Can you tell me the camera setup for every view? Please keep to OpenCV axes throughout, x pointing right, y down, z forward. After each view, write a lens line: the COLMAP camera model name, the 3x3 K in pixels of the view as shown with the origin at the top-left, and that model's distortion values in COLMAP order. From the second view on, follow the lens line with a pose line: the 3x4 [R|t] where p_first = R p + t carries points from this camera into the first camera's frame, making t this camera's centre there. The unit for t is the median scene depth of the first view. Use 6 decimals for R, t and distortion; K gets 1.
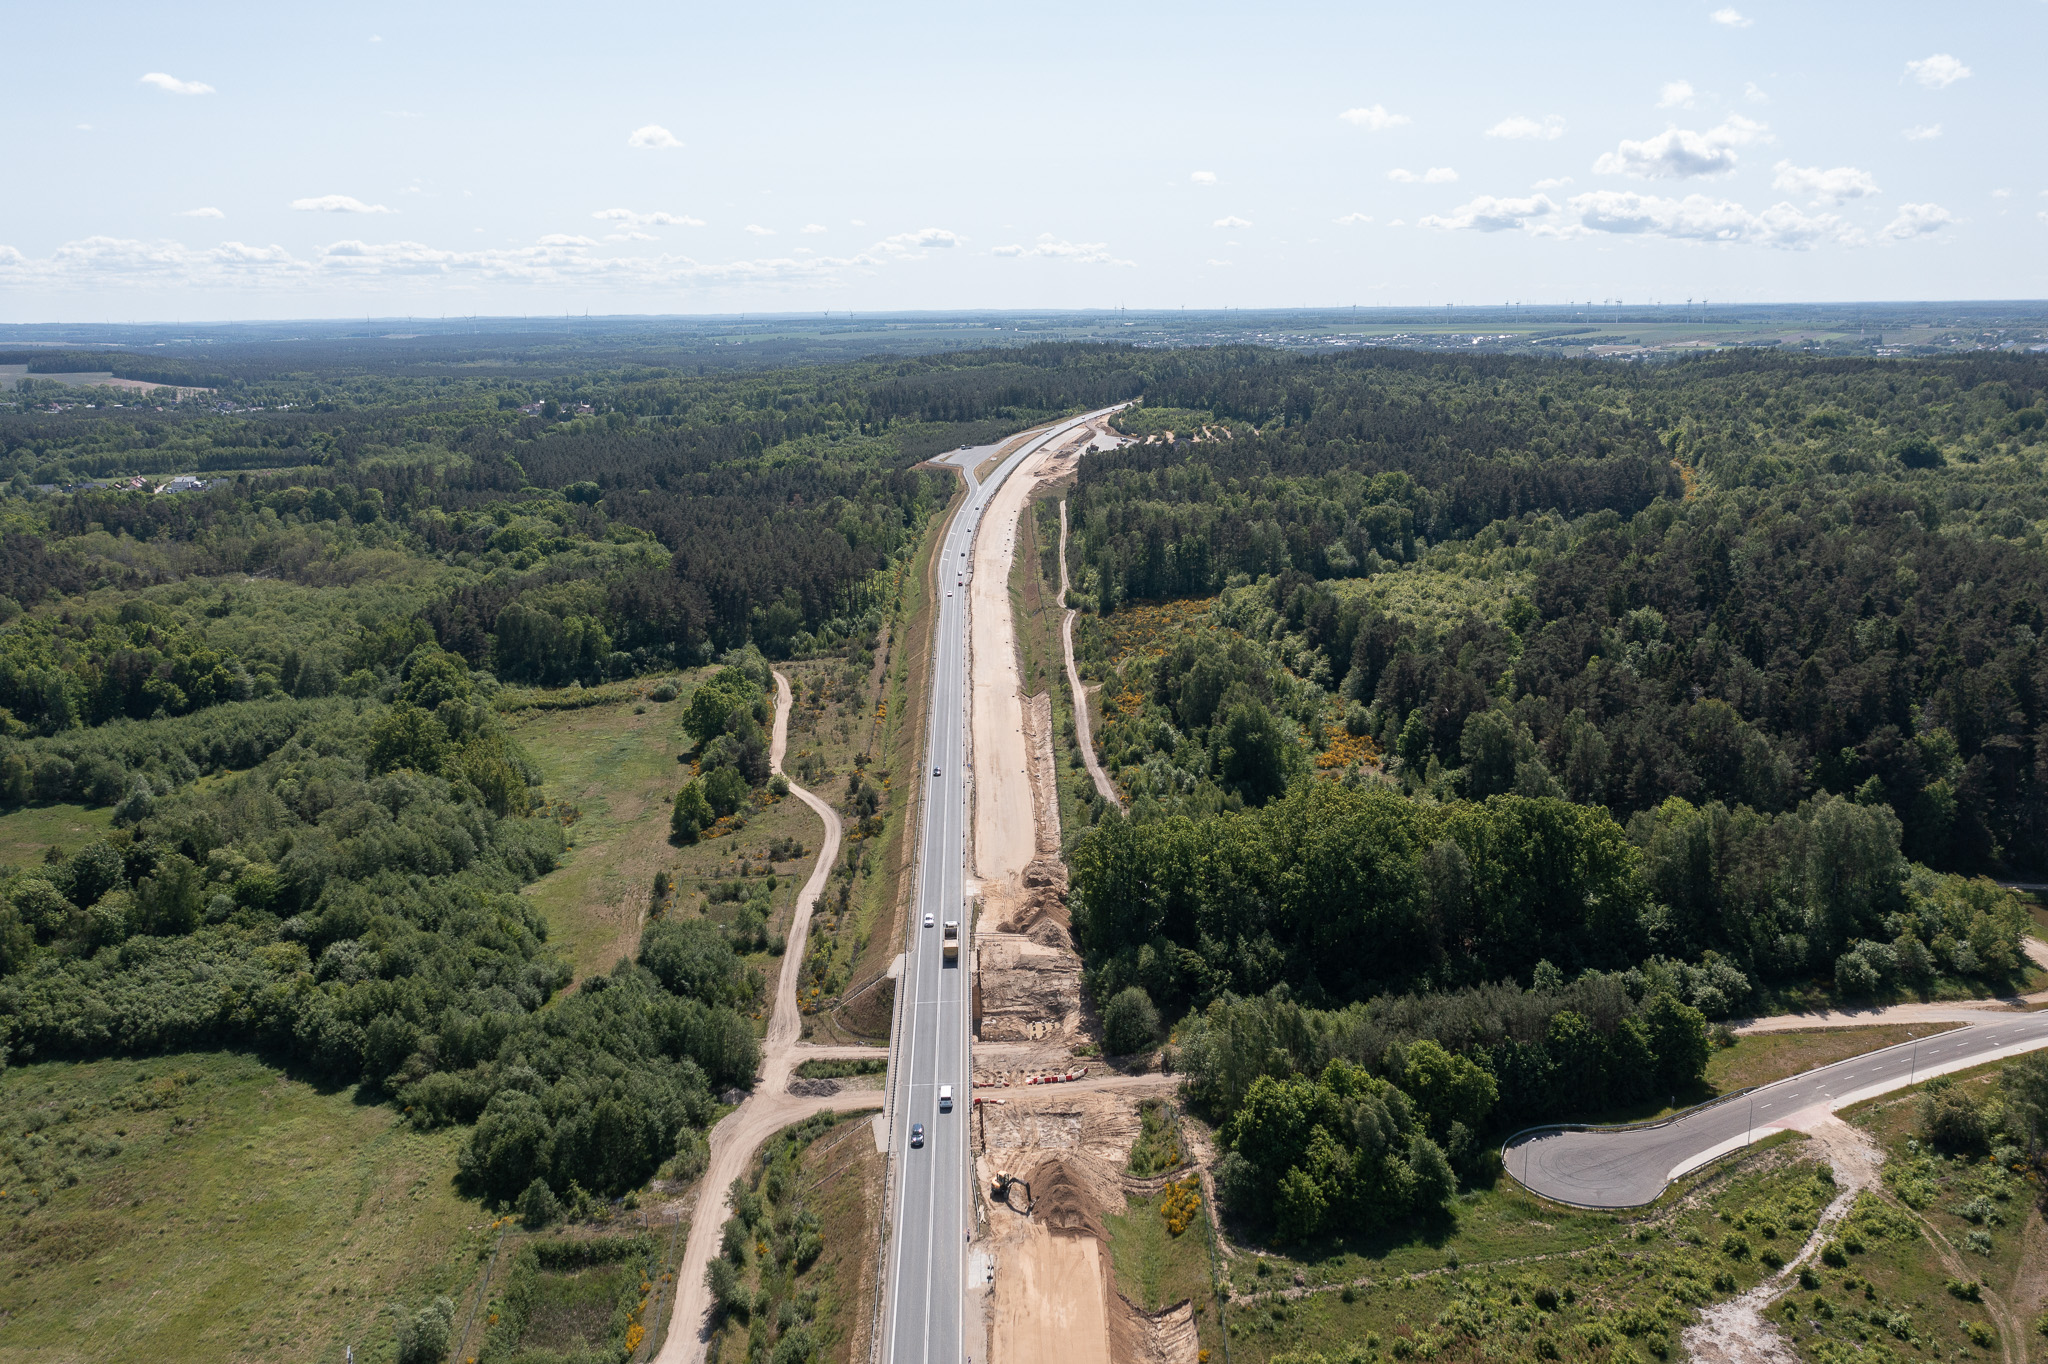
lens RADIAL K [[1596.1, 0, 1014.2], [0, 1596.1, 683.0], [0, 0, 1]] dist [-0.010740, 0.003687]
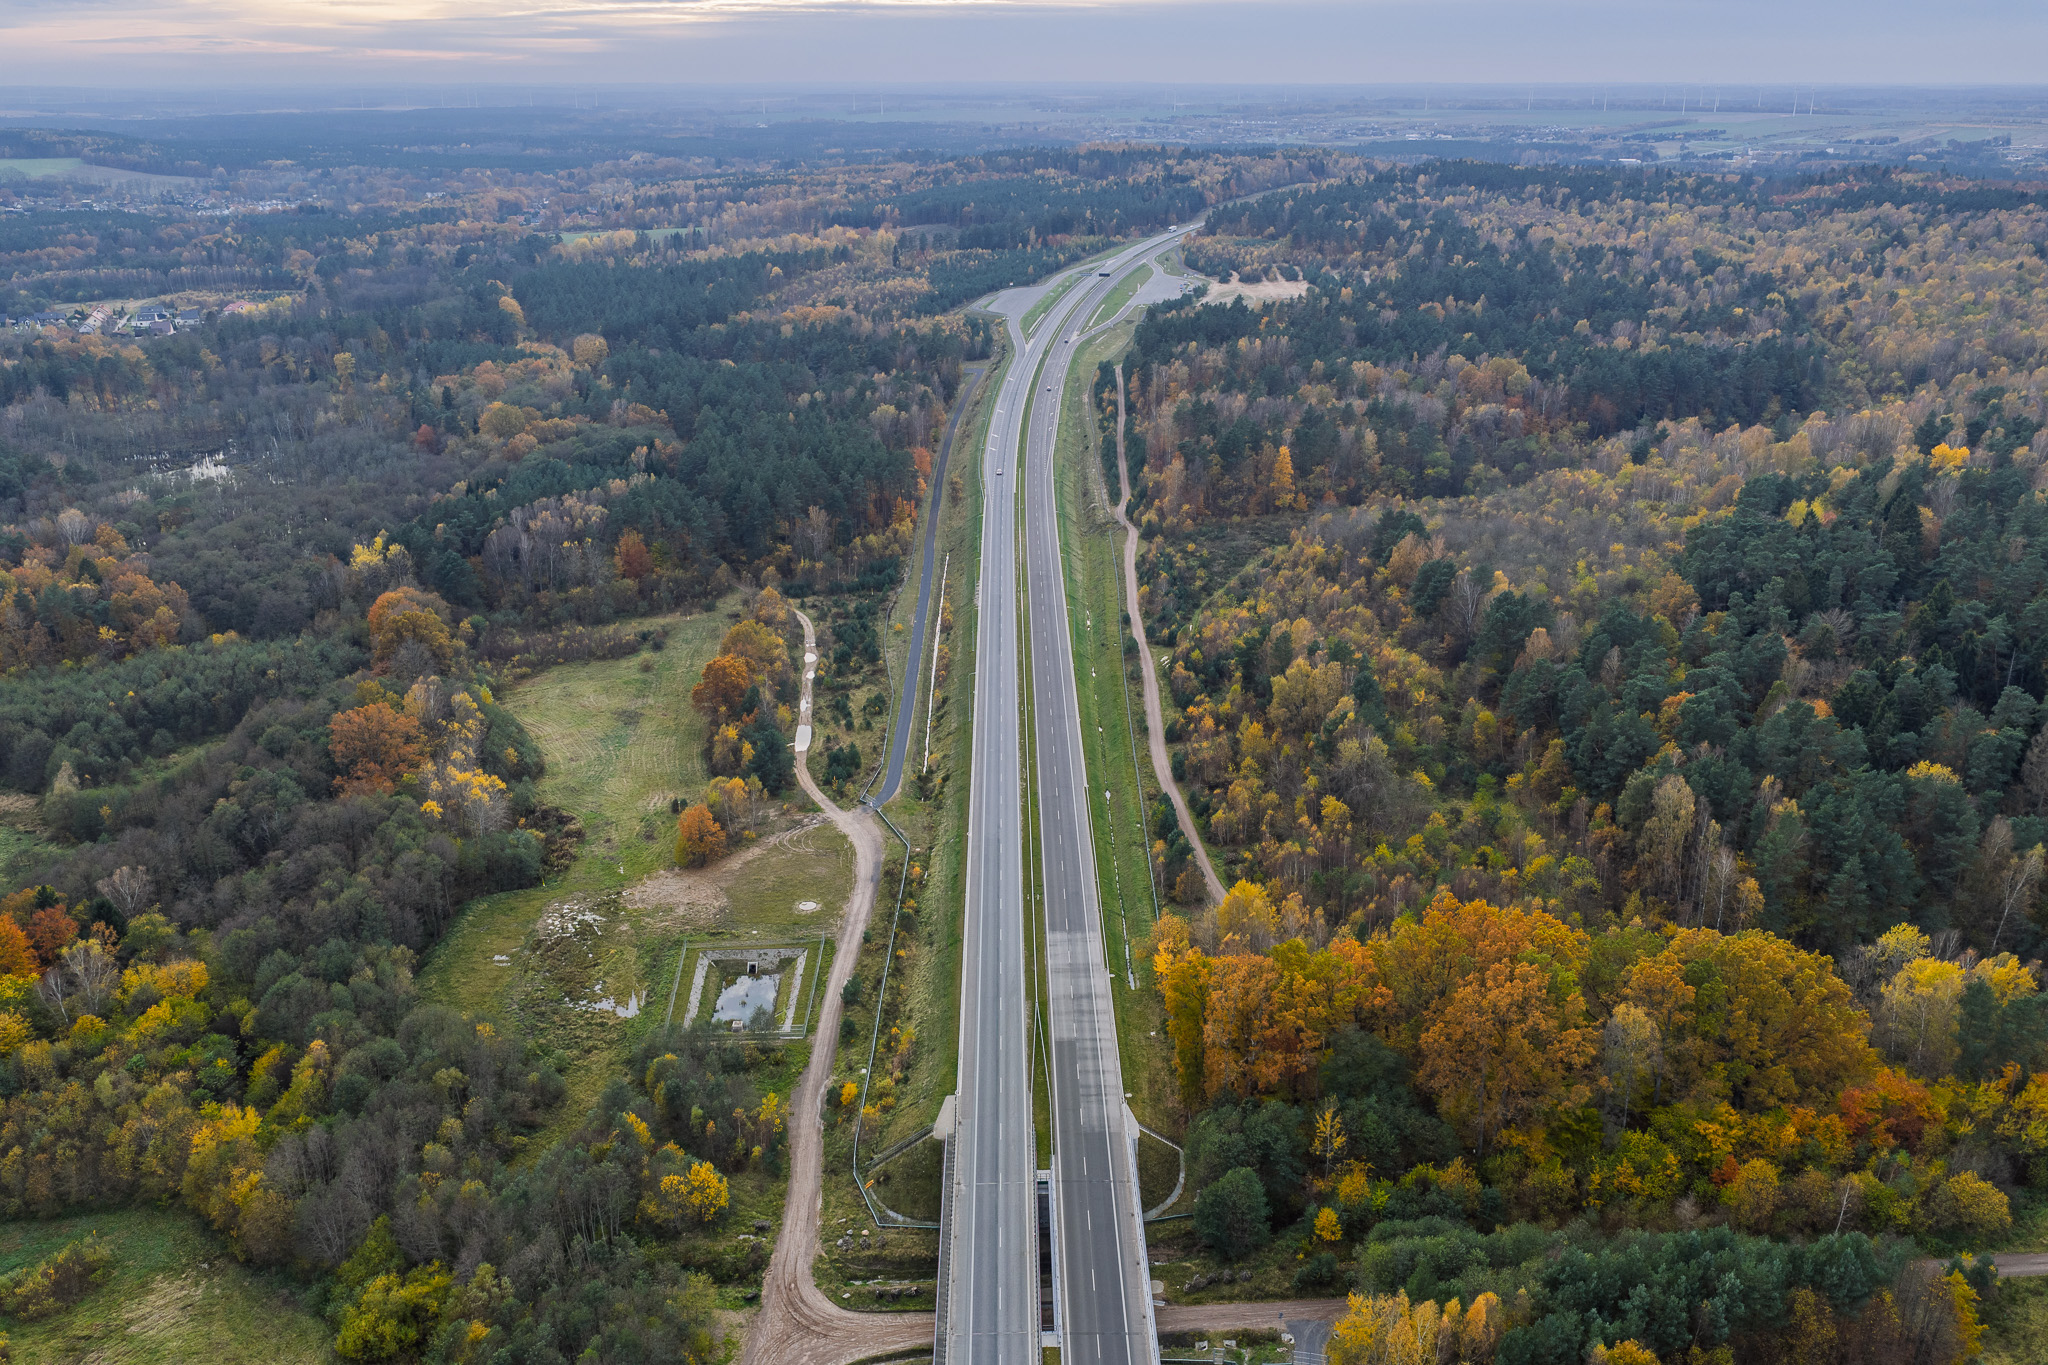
lens RADIAL K [[1657.0, 0, 1024.0], [0, 1657.0, 682.5], [0, 0, 1]] dist [0.006282, -0.009066]
pose [[0.999780, 0.016111, -0.013405, -0.015353], [-0.014415, 0.992884, 0.118207, -0.091925], [0.015214, -0.117988, 0.992898, 0.106203]]
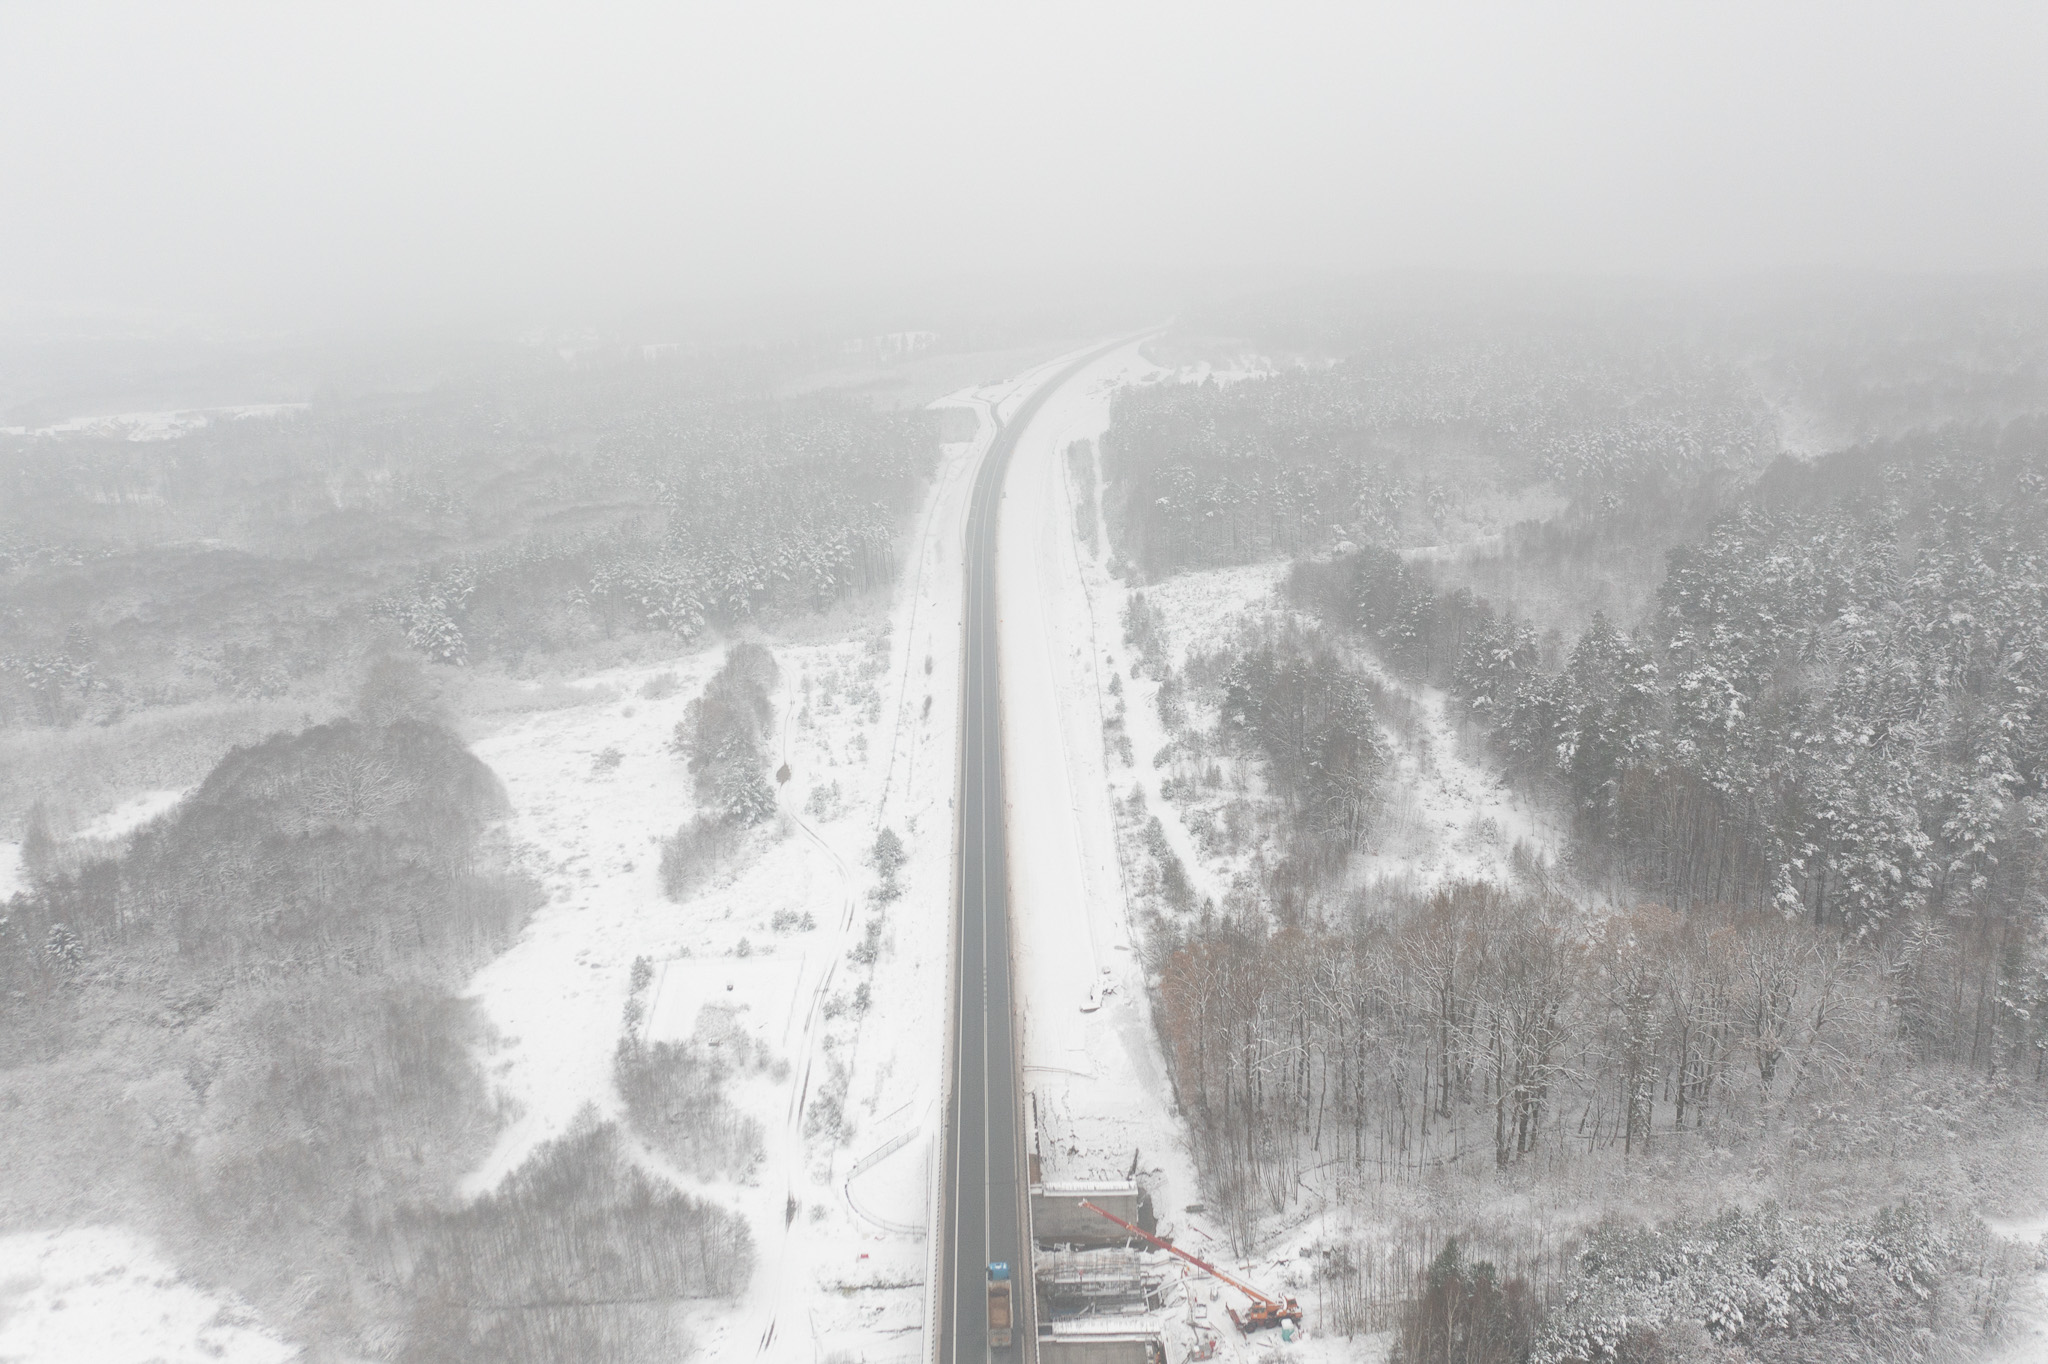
lens RADIAL K [[1596.1, 0, 1014.2], [0, 1596.1, 683.0], [0, 0, 1]] dist [-0.010740, 0.003687]
pose [[0.999894, -0.007994, -0.012177, -0.012920], [0.008599, 0.998688, 0.050485, -0.046236], [0.011757, -0.050585, 0.998651, 0.140935]]
